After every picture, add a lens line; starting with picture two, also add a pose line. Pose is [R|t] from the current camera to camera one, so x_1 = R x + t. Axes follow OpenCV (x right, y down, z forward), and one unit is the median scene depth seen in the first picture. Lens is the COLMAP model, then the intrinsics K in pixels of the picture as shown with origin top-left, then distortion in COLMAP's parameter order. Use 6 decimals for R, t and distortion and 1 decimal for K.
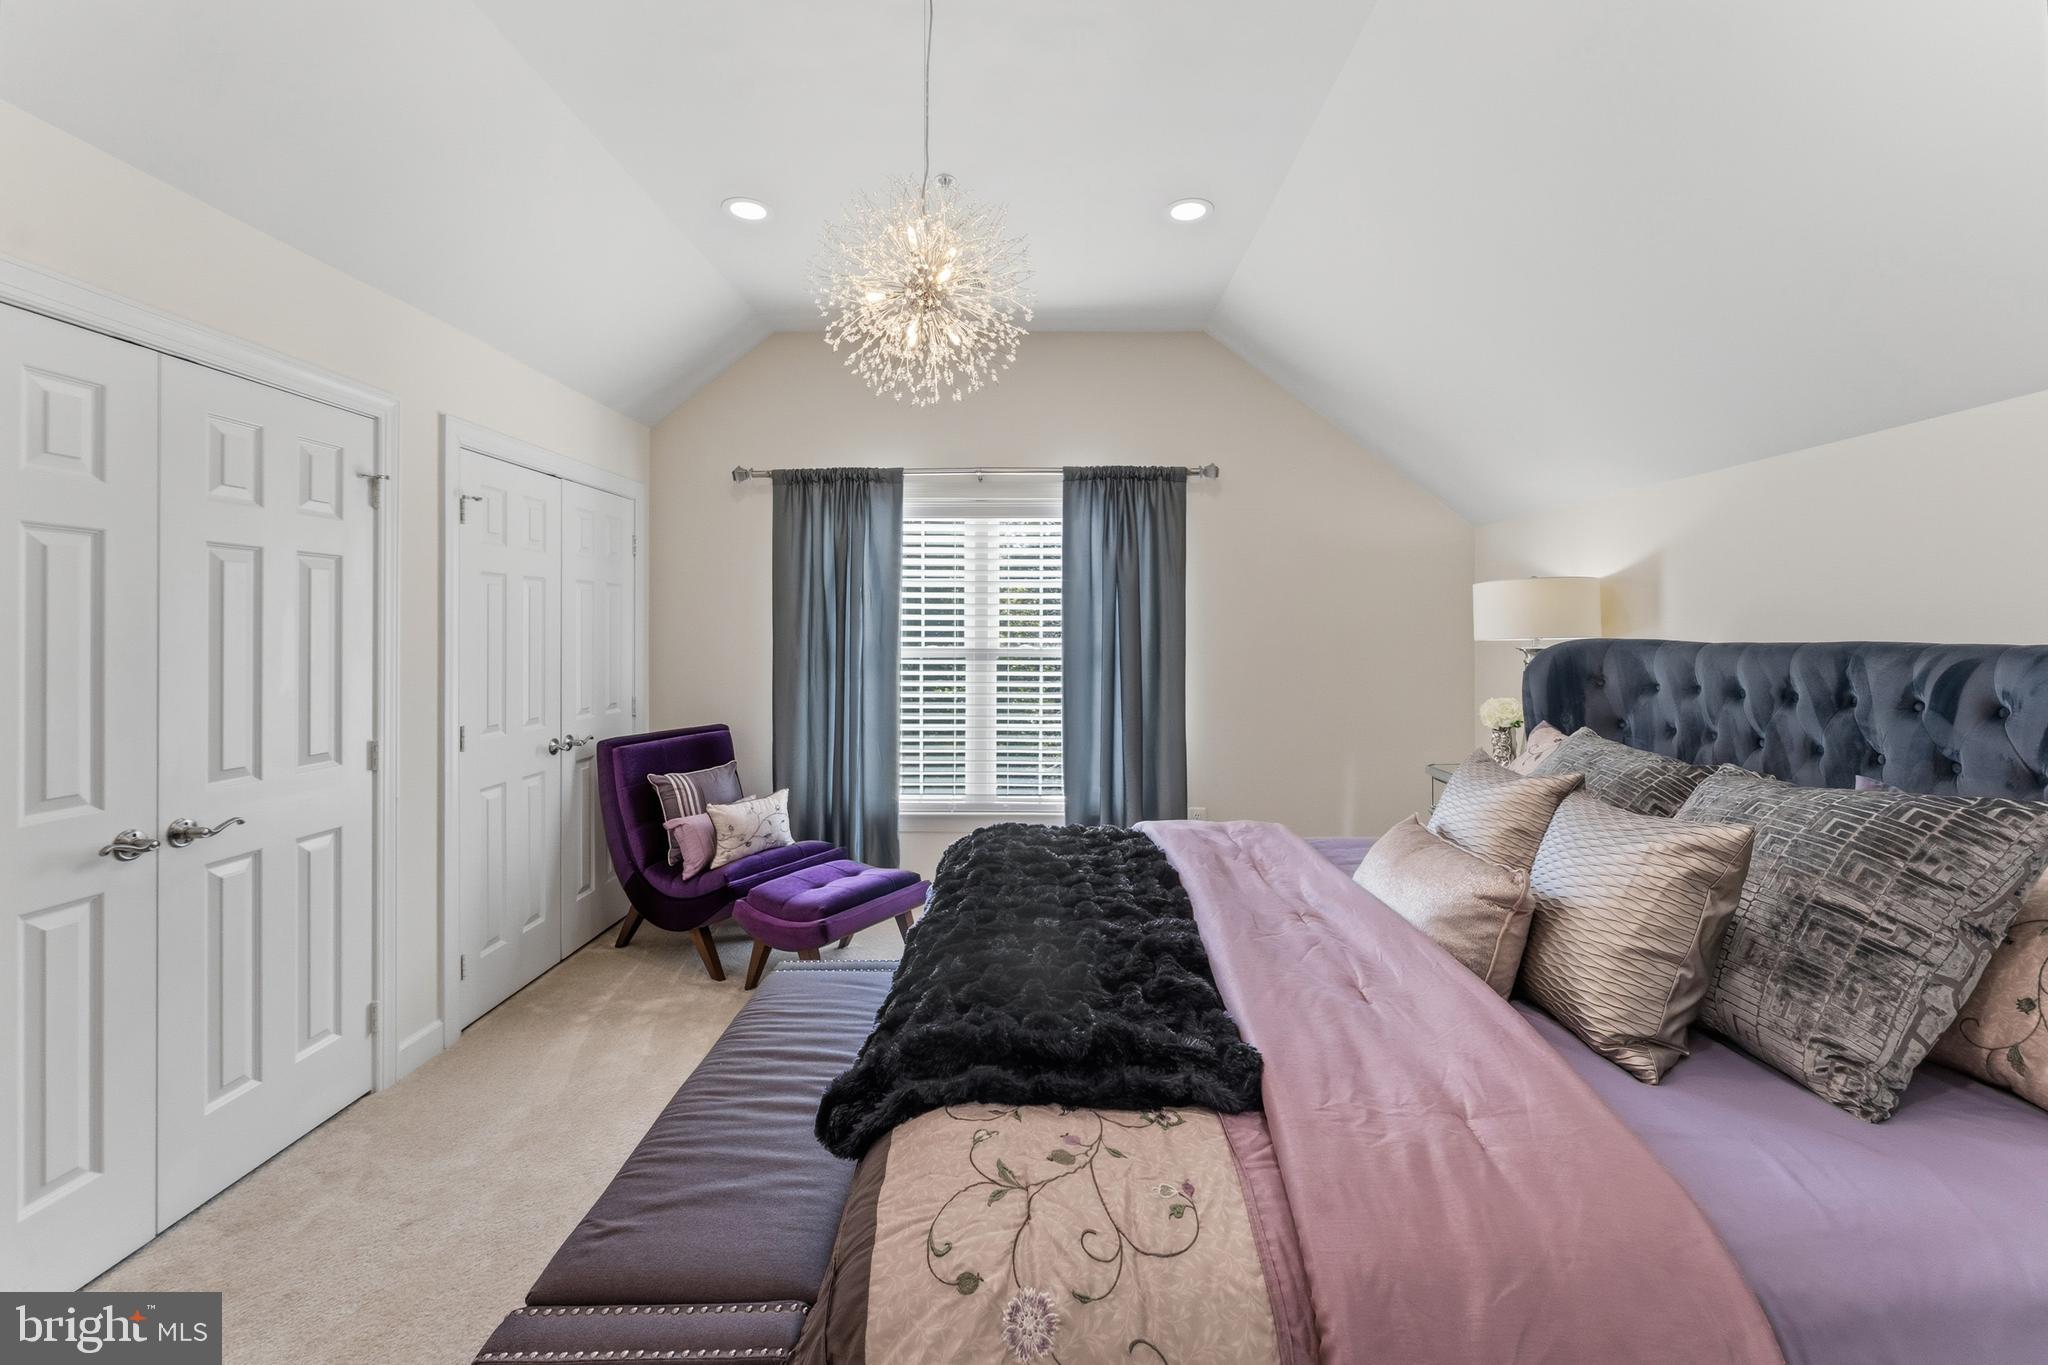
lens RADIAL K [[836.9, 0, 1024.4], [0, 836.9, 627.5], [0, 0, 1]] dist [0.002178, -0.000239]
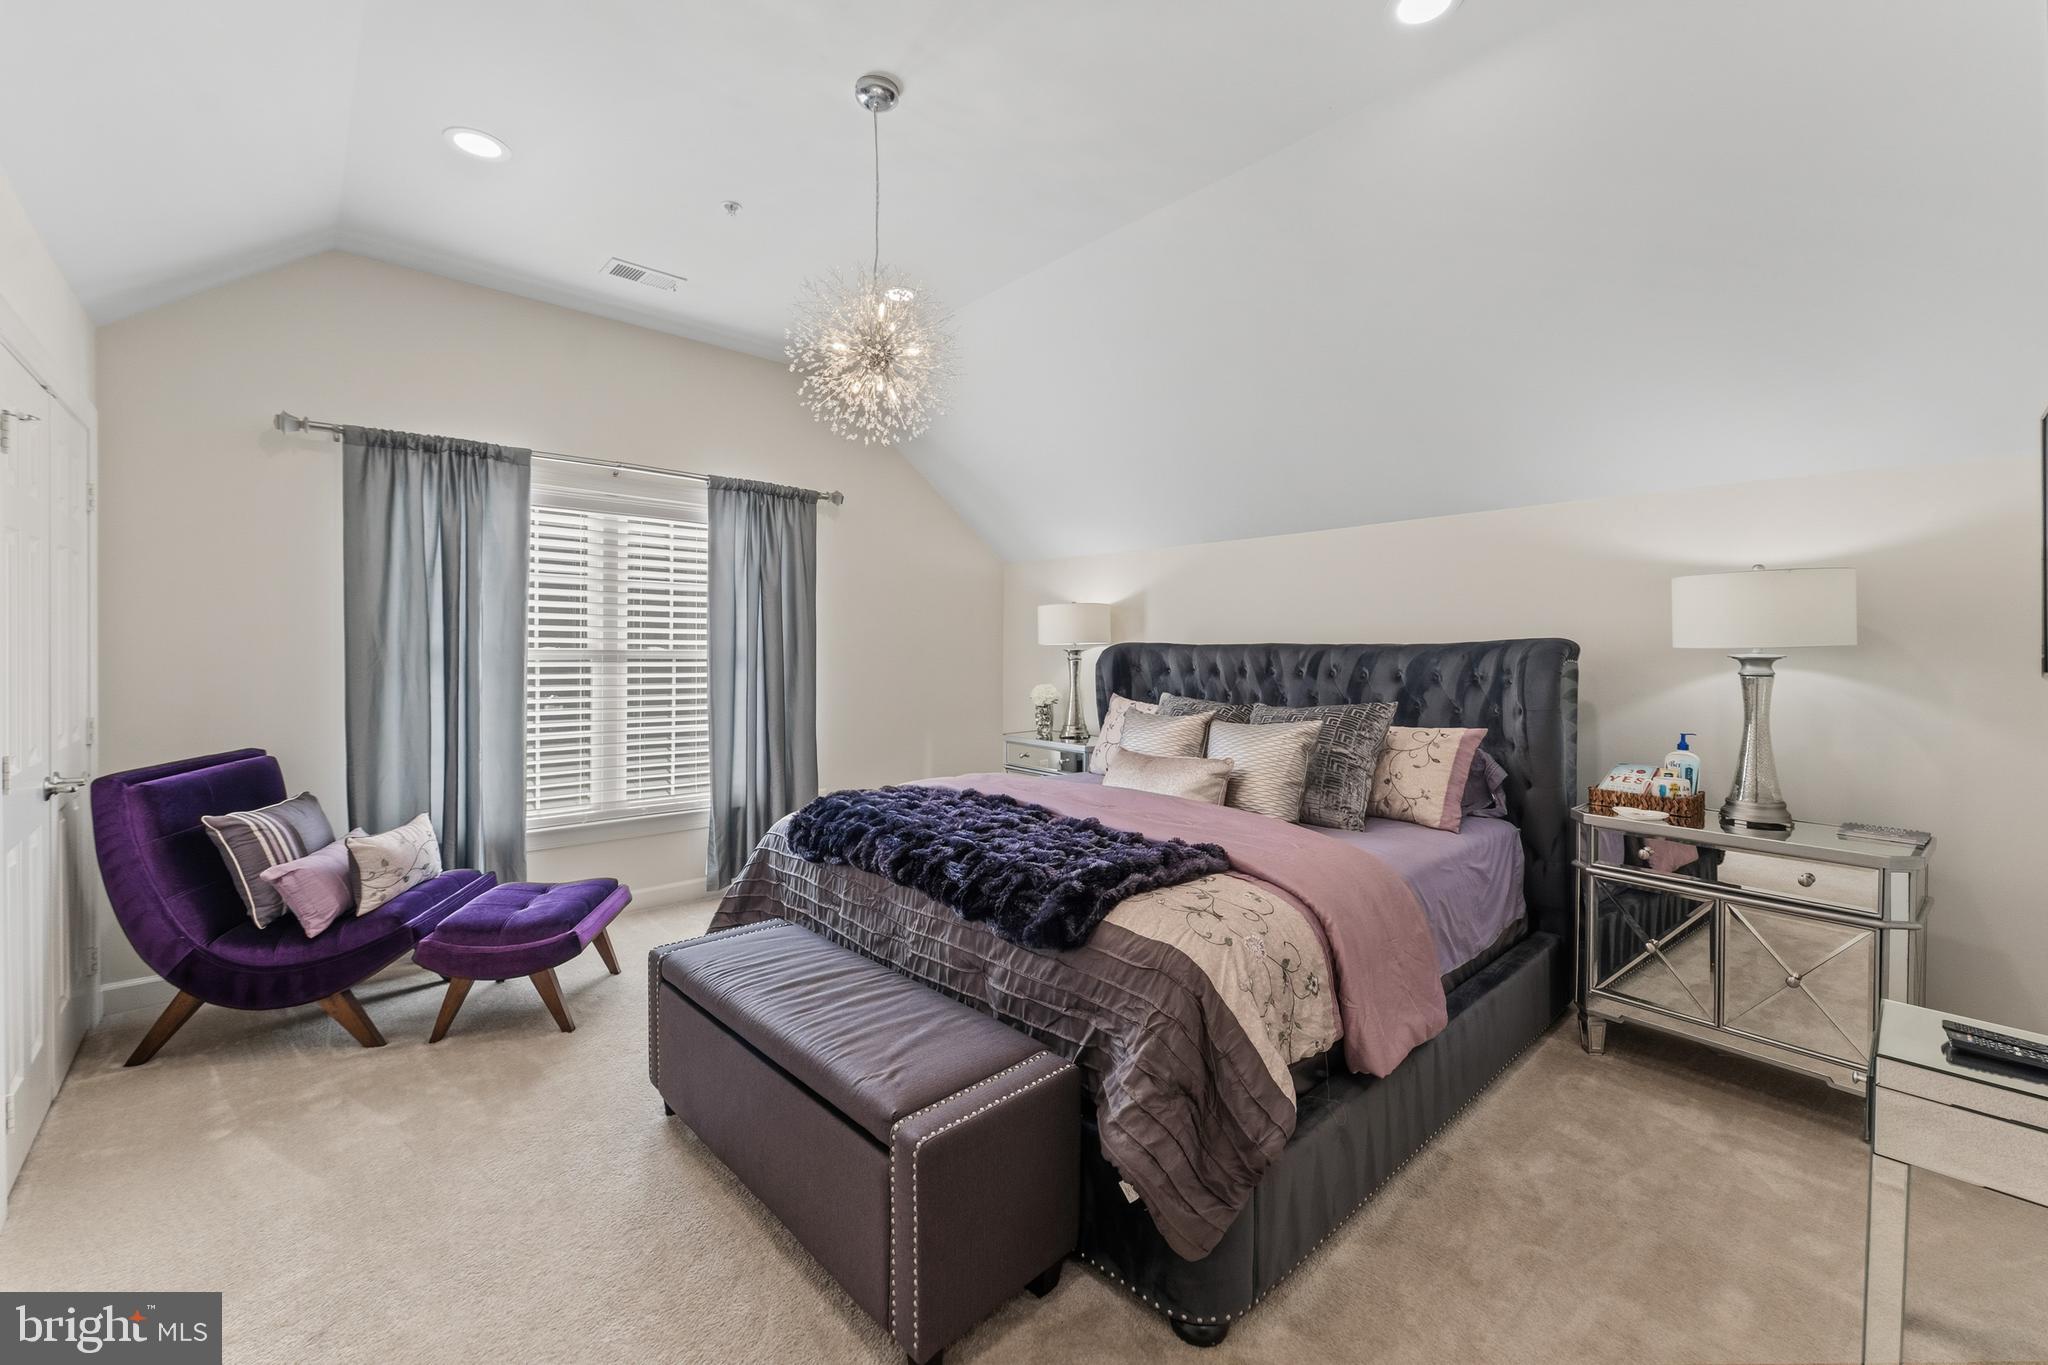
lens RADIAL K [[838.8, 0, 1031.7], [0, 838.8, 647.7], [0, 0, 1]] dist [-0.001690, -0.000271]
pose [[0.728363, 0.007645, 0.685148, -0.416909], [-0.013009, 0.999912, 0.002673, 0.015804], [-0.685068, -0.010860, 0.728399, -0.034199]]
